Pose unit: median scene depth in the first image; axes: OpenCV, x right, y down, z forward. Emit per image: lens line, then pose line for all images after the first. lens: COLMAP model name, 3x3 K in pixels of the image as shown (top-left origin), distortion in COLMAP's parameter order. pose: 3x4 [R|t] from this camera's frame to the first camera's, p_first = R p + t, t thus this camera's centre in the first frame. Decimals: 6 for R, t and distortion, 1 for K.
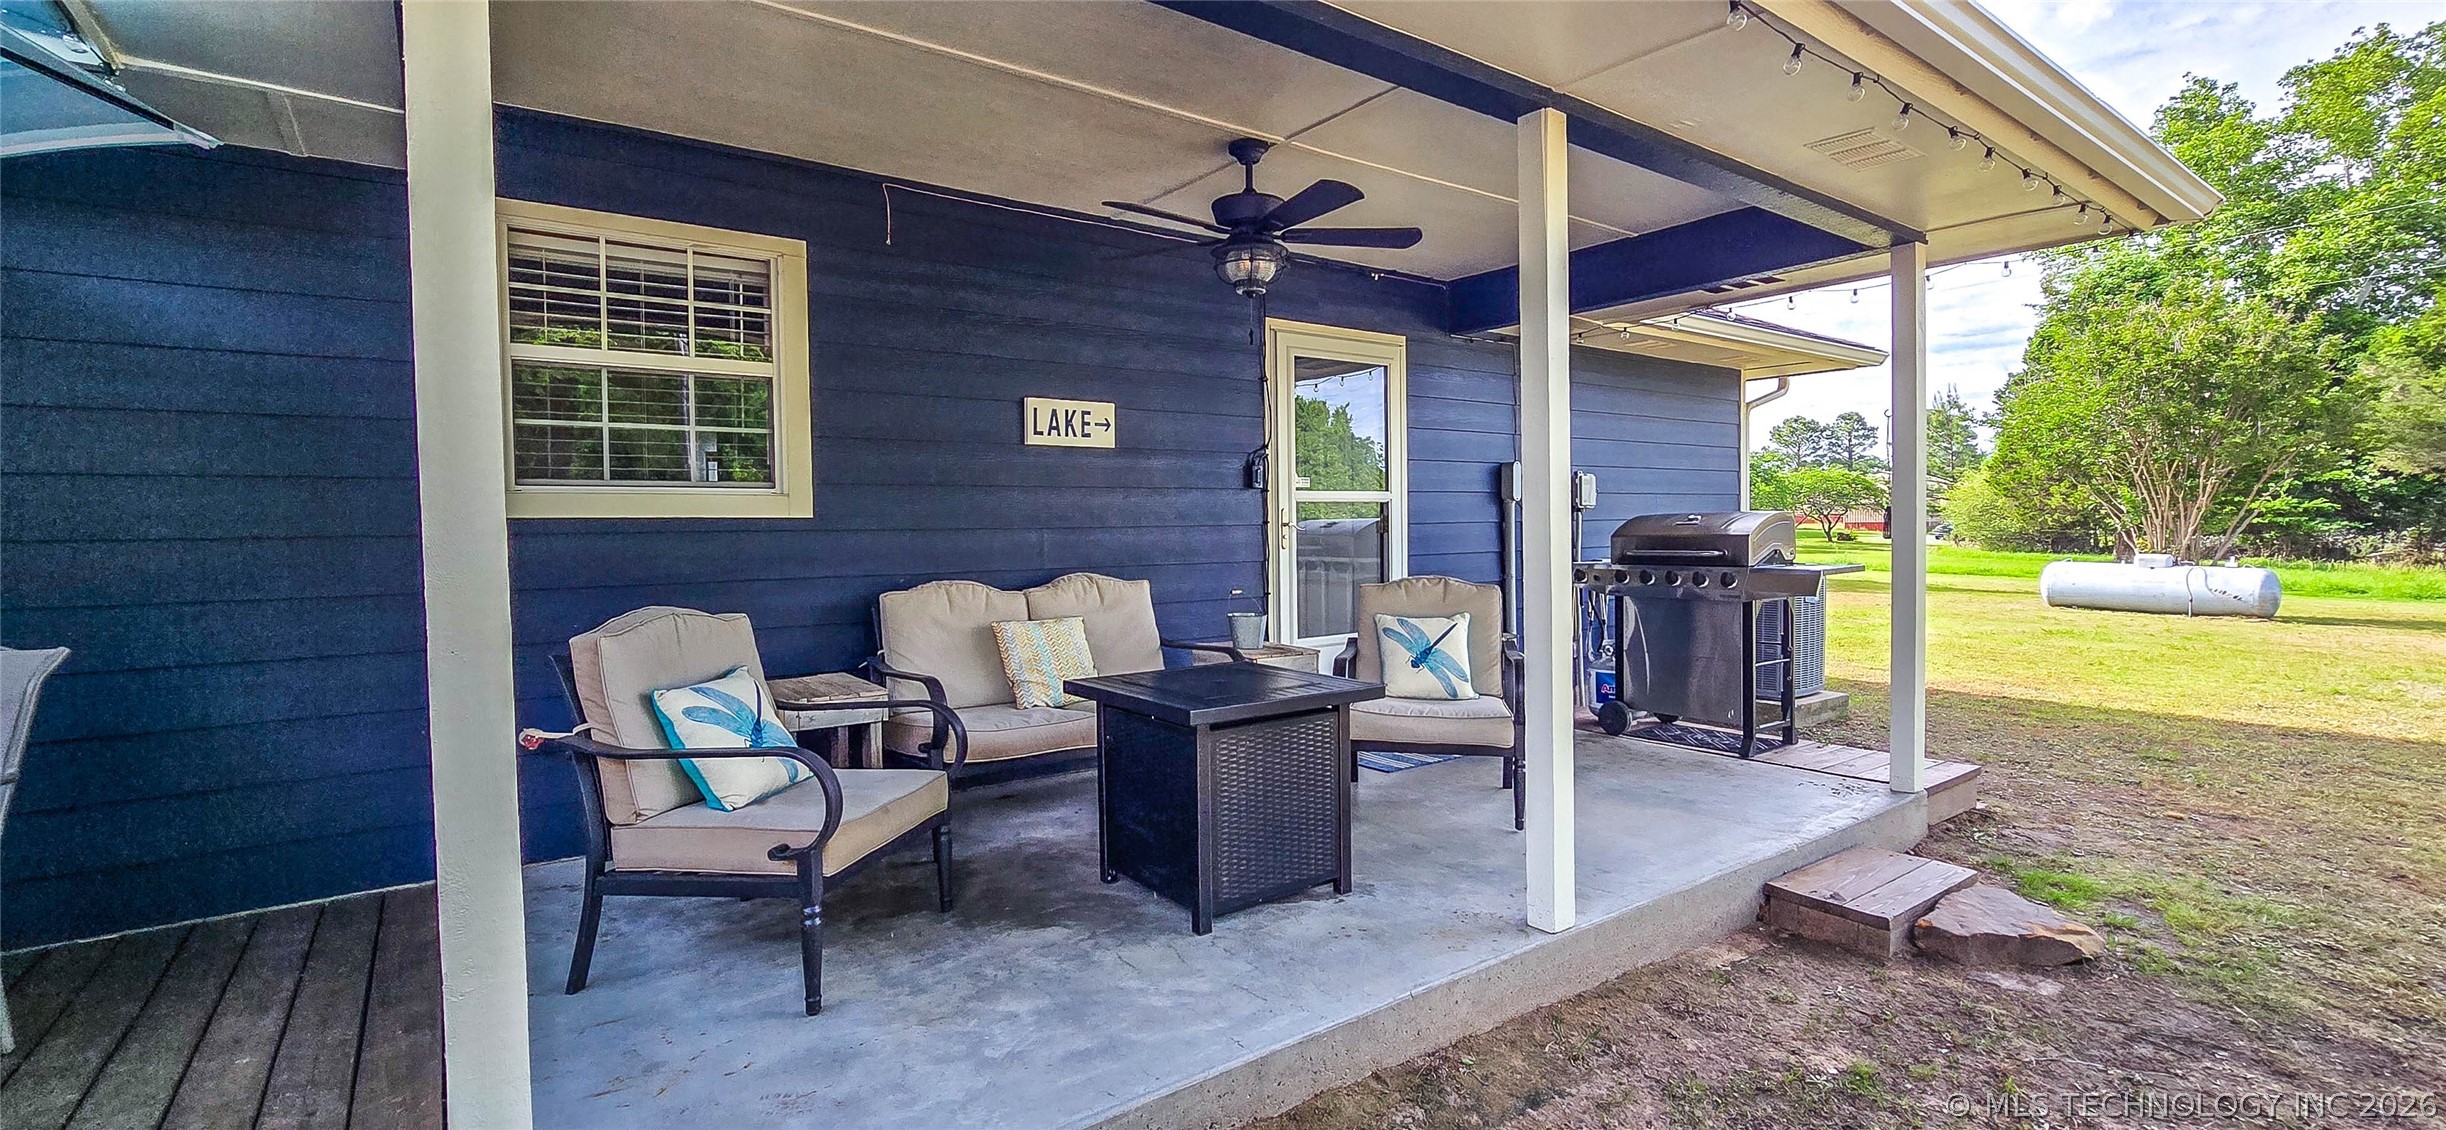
lens RADIAL K [[1050.0, 0, 1215.6], [0, 1050.0, 553.0], [0, 0, 1]] dist [-0.006123, -0.000571]
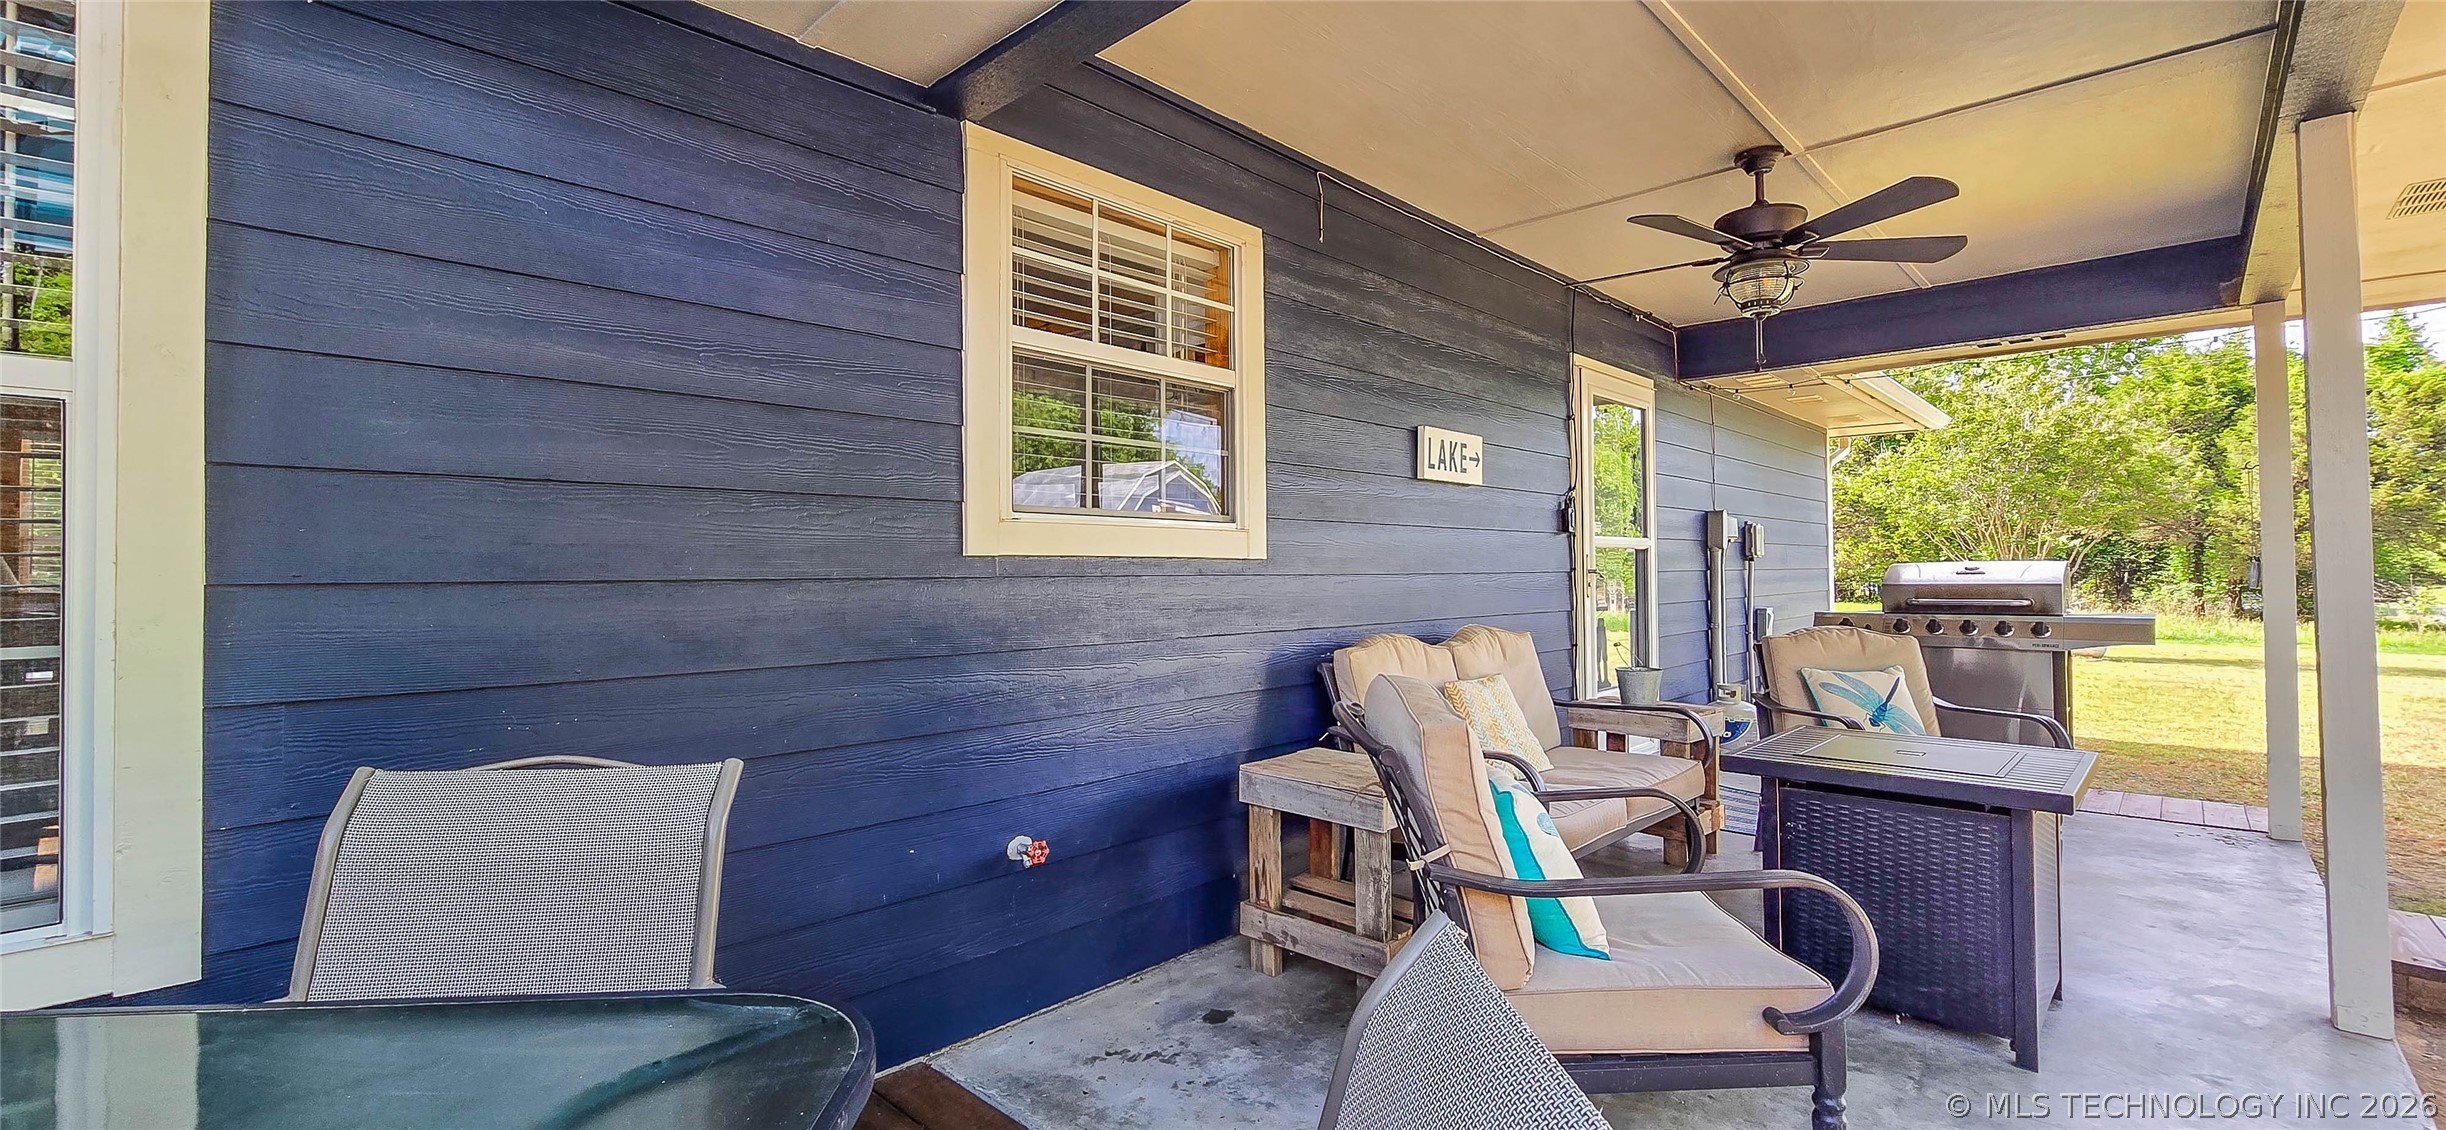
lens RADIAL K [[1002.9, 0, 1216.9], [0, 1002.9, 552.7], [0, 0, 1]] dist [0.001435, 0.000665]
pose [[0.986306, 0.007904, 0.164737, -0.411874], [0.000287, 0.998767, -0.049643, 0.000331], [-0.164926, 0.049011, 0.985087, 0.169251]]
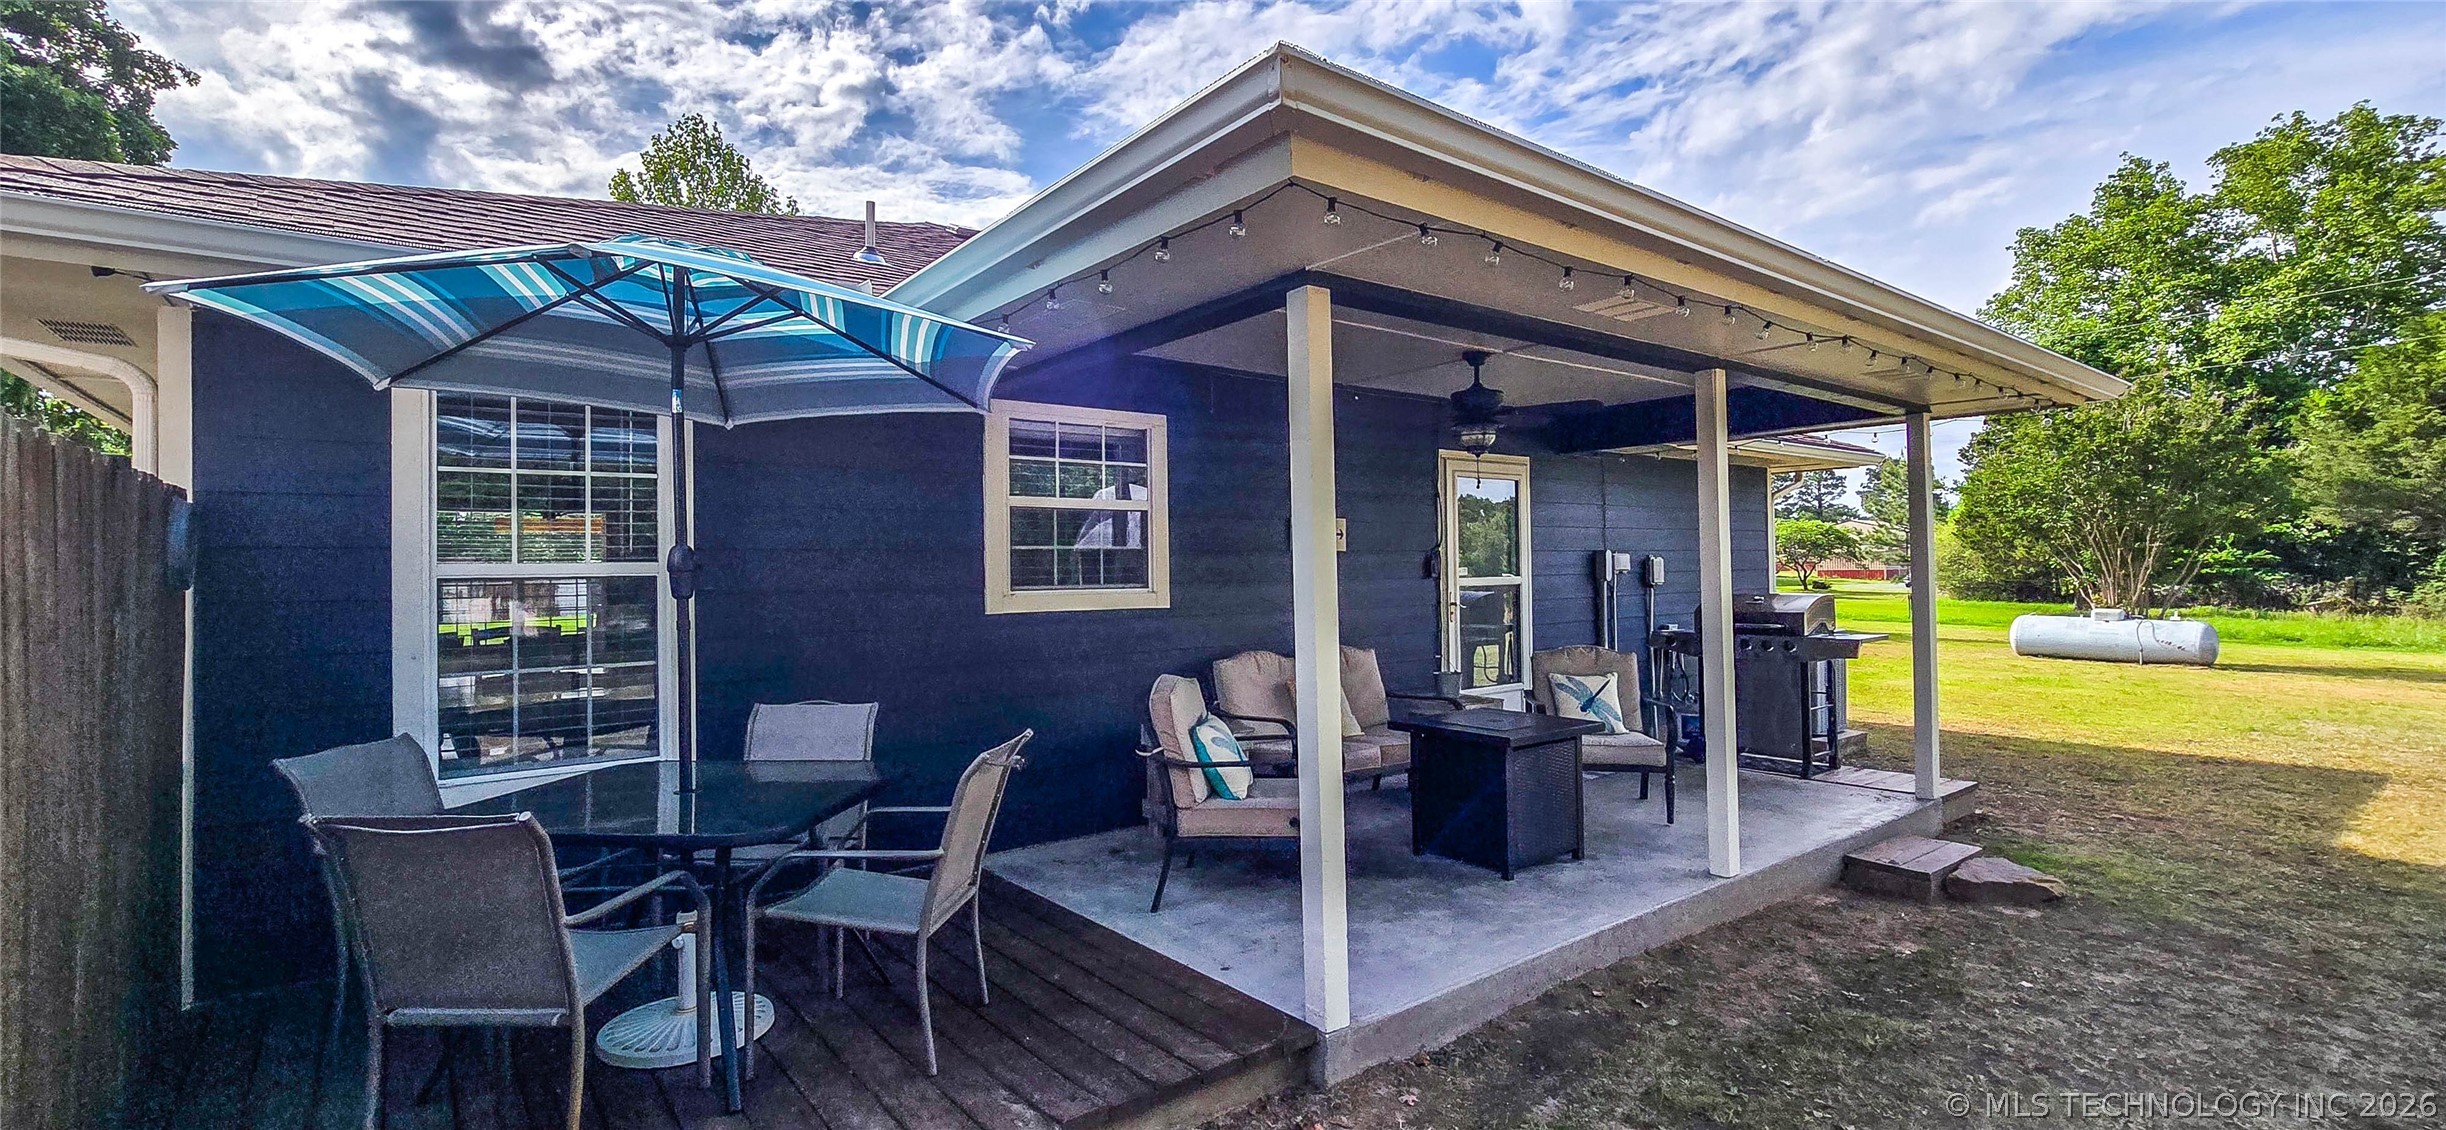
lens RADIAL K [[1045.6, 0, 1215.1], [0, 1045.6, 551.6], [0, 0, 1]] dist [-0.000532, -0.006519]
pose [[0.999801, -0.000292, 0.019931, -0.261043], [0.001198, 0.998967, -0.045430, -0.033456], [-0.019897, 0.045445, 0.998769, -0.318083]]
